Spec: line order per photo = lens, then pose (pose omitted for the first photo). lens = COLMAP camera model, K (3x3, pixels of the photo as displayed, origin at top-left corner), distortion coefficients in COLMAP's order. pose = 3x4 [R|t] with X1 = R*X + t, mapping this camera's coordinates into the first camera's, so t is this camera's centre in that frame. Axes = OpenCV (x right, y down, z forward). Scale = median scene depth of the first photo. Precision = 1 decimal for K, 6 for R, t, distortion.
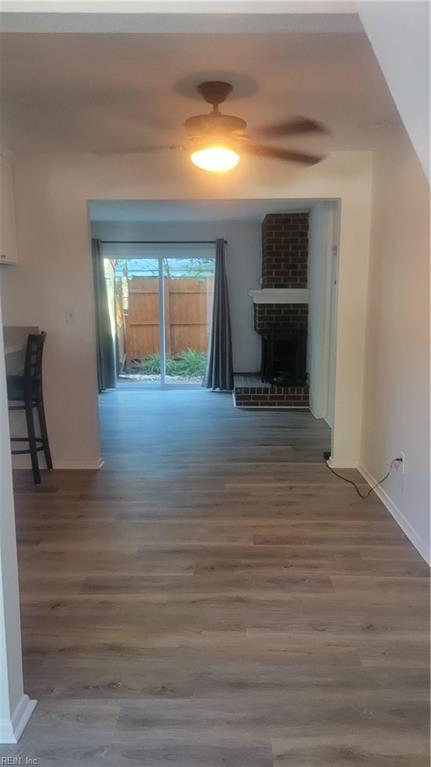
lens RADIAL K [[592.6, 0, 215.5], [0, 592.6, 383.5], [0, 0, 1]] dist [0.001887, 0.000295]
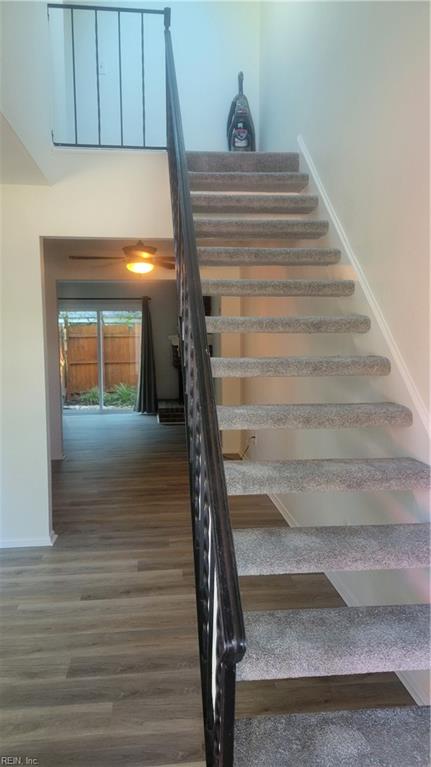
lens RADIAL K [[592.6, 0, 215.5], [0, 592.6, 383.5], [0, 0, 1]] dist [0.001887, 0.000295]
pose [[0.992717, -0.016087, 0.119389, 0.001626], [0.024273, 0.997429, -0.067430, 0.029403], [-0.117998, 0.069837, 0.990555, -0.221878]]
